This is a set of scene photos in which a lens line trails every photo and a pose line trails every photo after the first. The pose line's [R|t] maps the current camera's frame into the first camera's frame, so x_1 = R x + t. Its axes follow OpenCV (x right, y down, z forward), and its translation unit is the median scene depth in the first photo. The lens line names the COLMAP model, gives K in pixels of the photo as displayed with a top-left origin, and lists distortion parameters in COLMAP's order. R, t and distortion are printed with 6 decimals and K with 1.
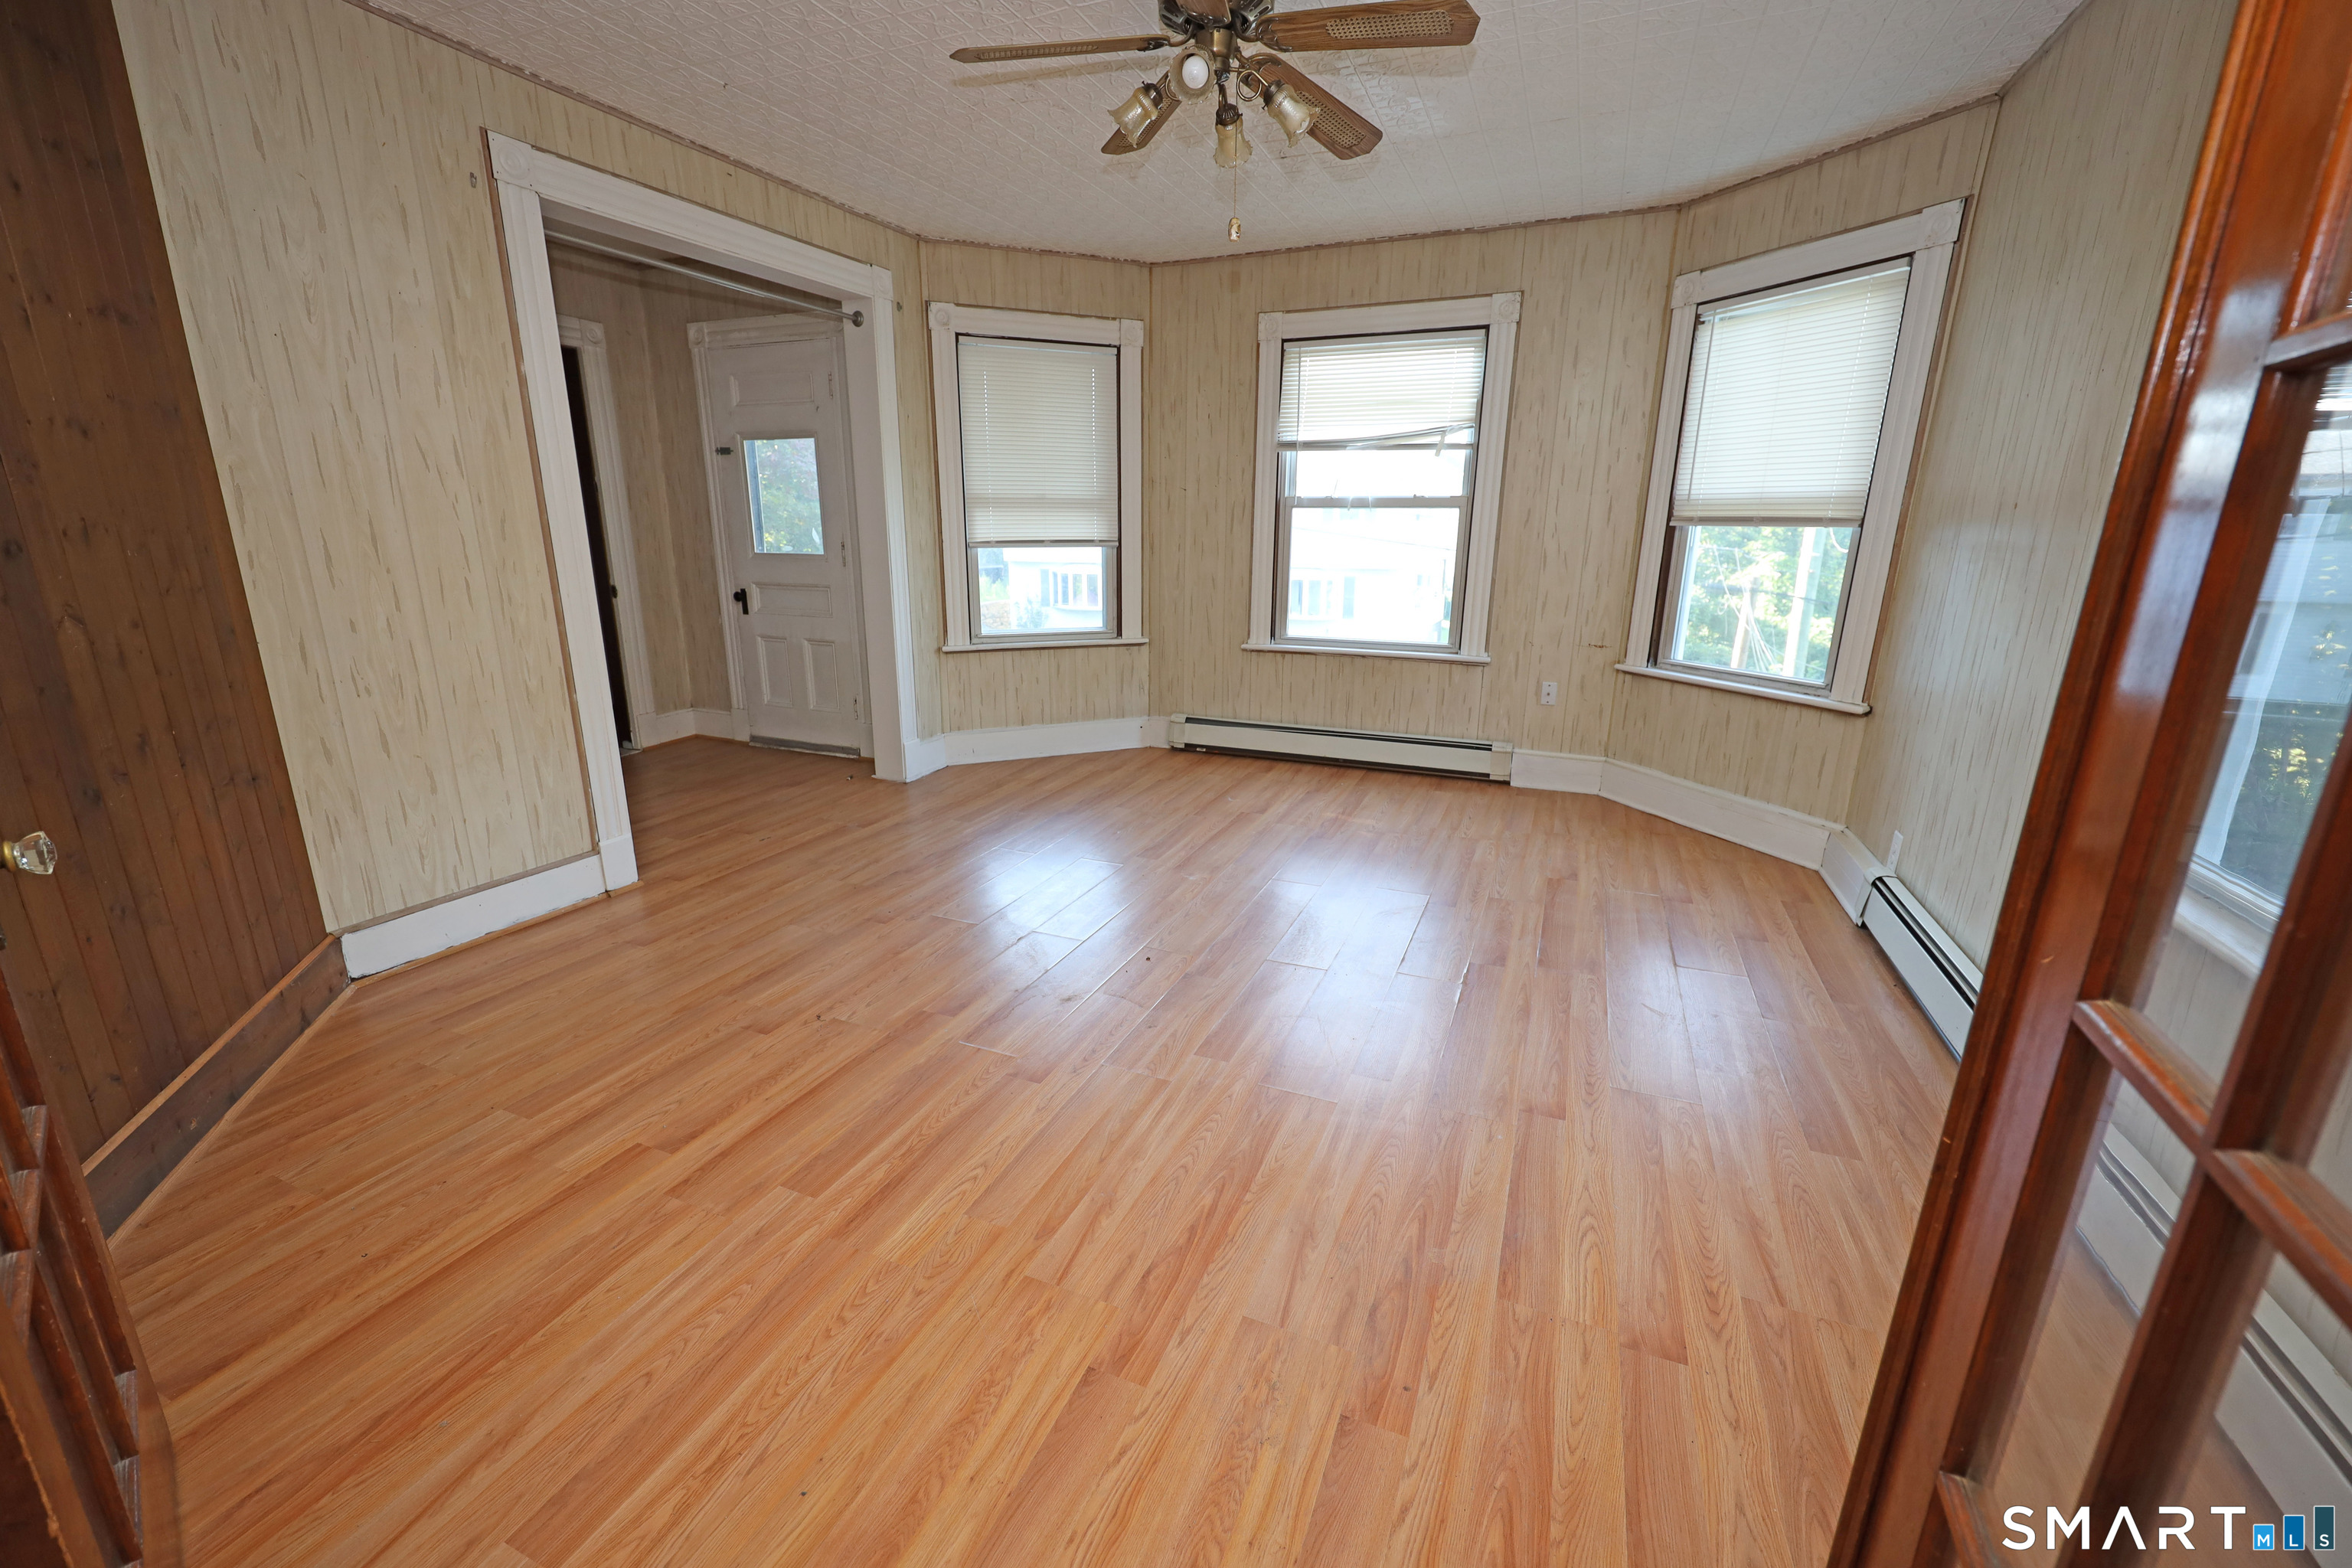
lens RADIAL K [[934.7, 0, 1184.6], [0, 934.7, 780.2], [0, 0, 1]] dist [0.001688, -0.000350]
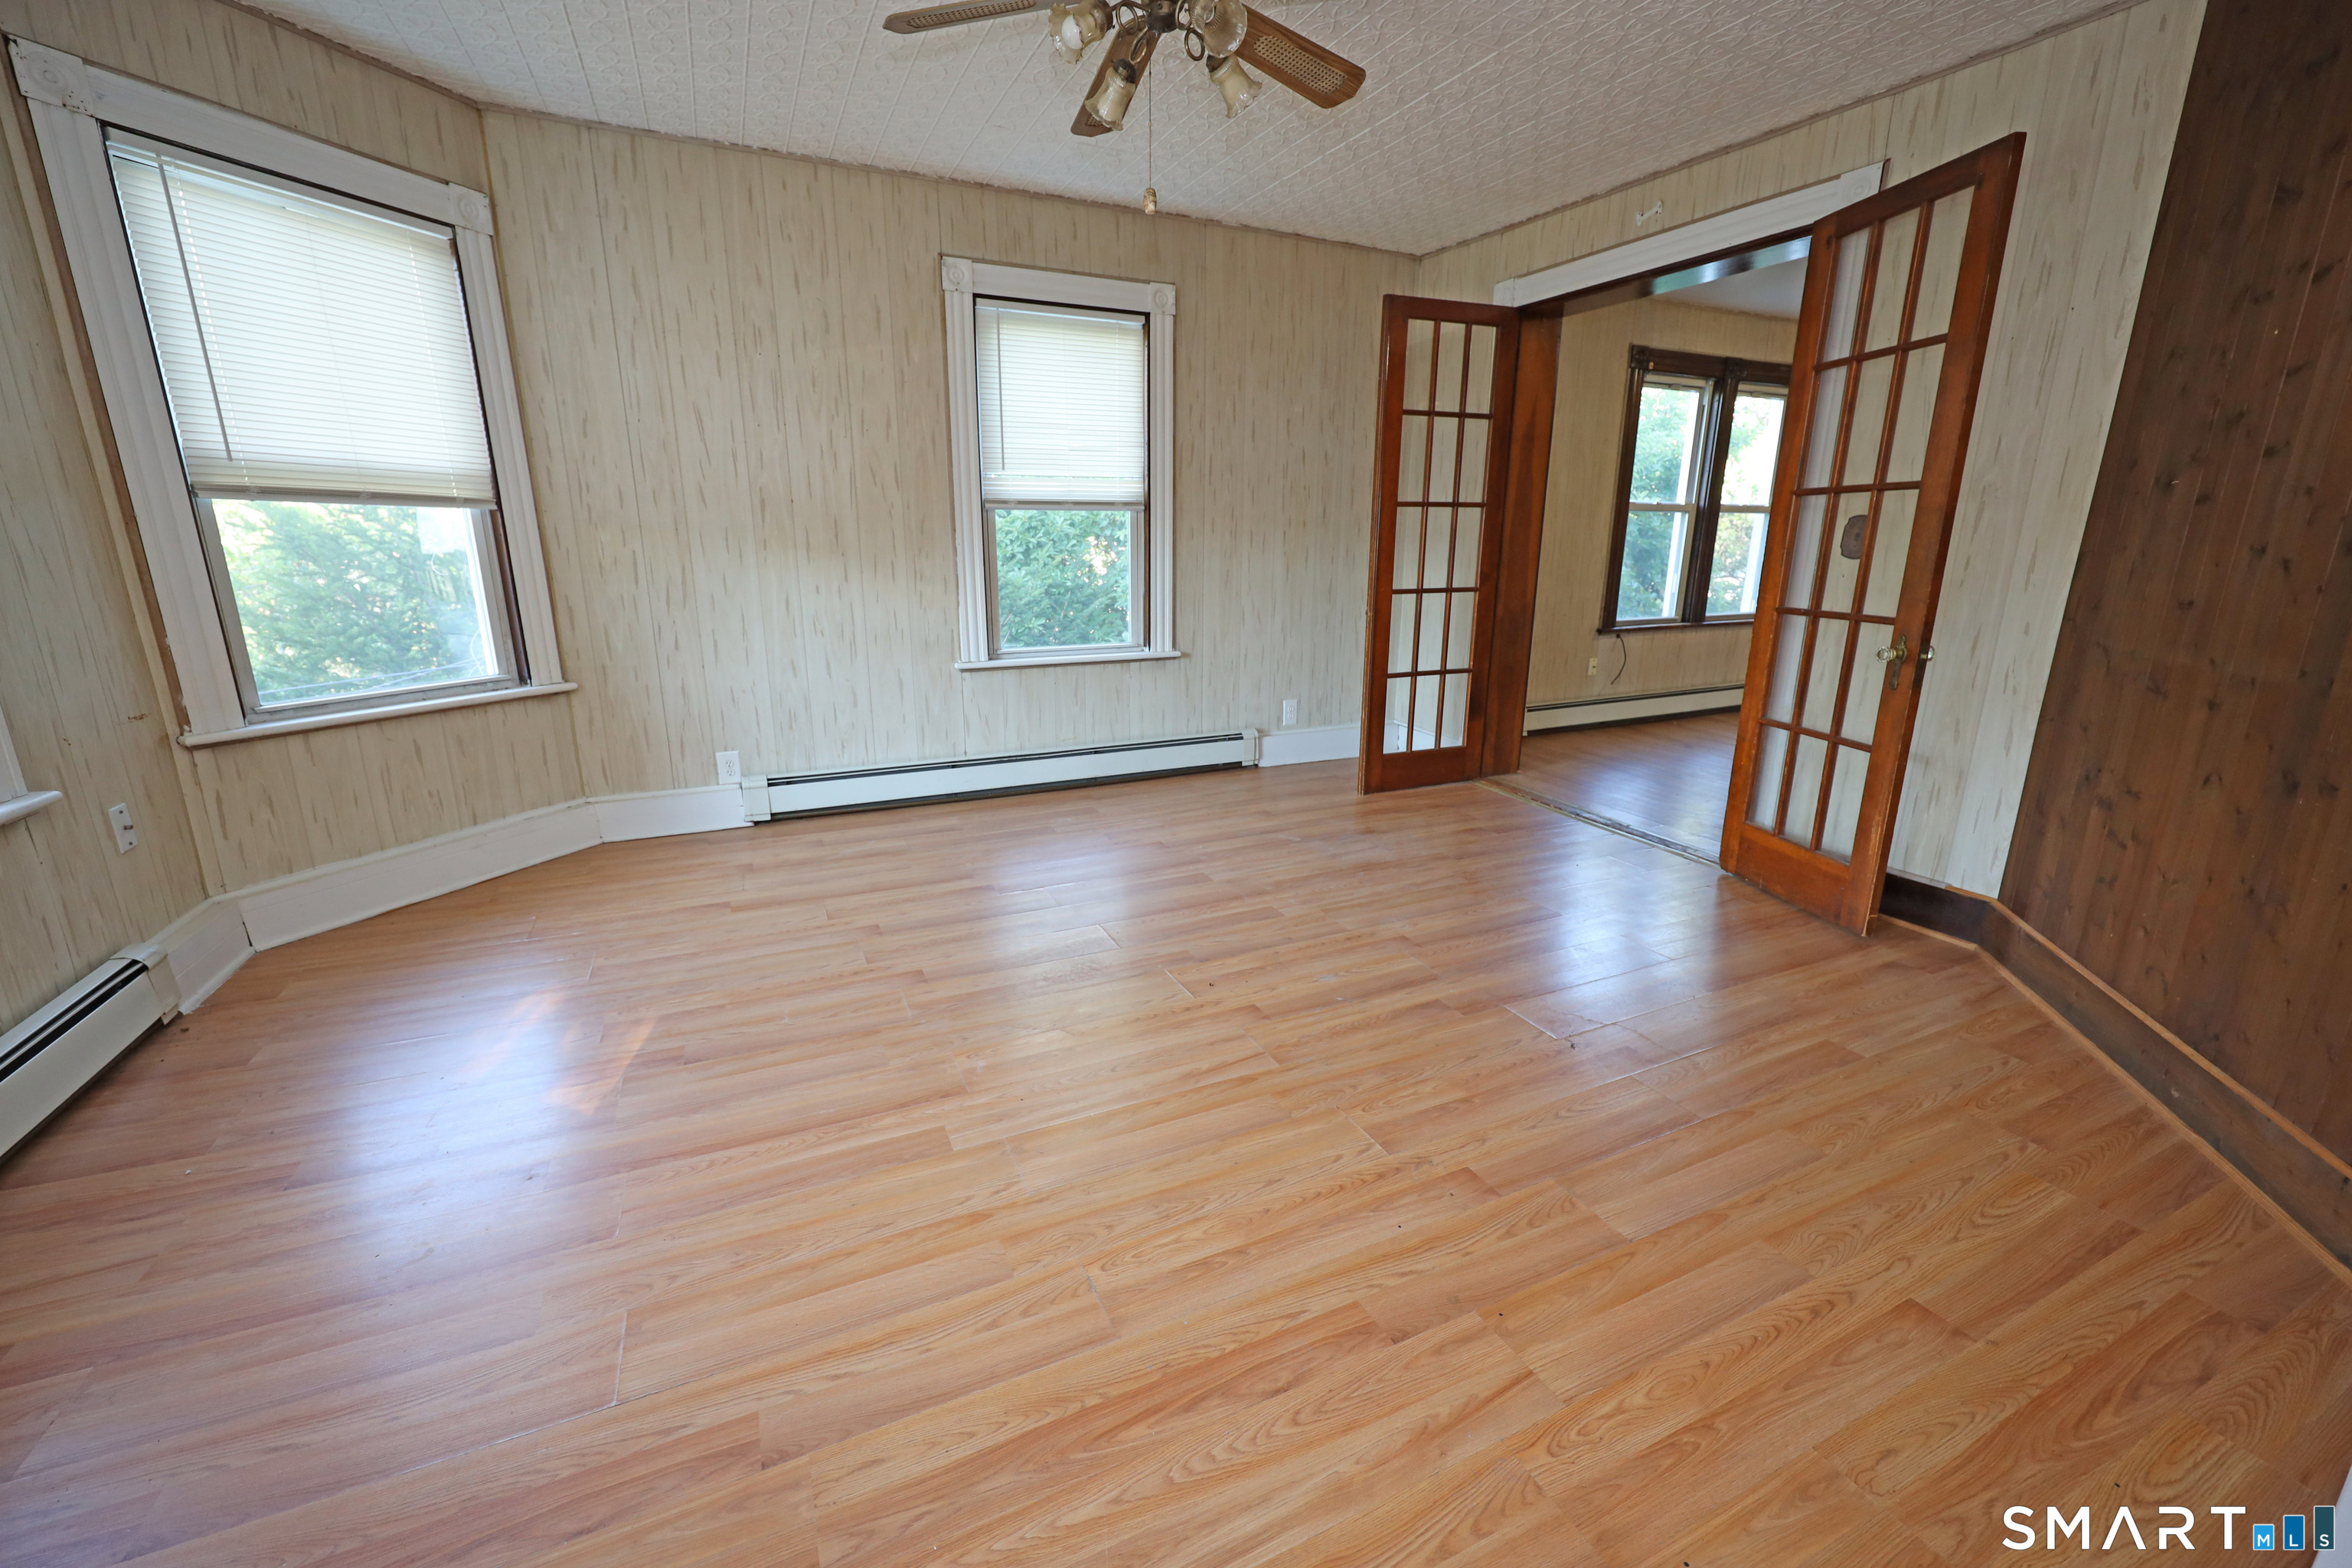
lens RADIAL K [[934.7, 0, 1182.5], [0, 934.7, 781.2], [0, 0, 1]] dist [0.001688, -0.000350]
pose [[-0.745799, -0.179811, 0.641445, -0.468871], [0.160833, 0.885799, 0.435308, -0.320554], [-0.646465, 0.427818, -0.631708, 1.243209]]
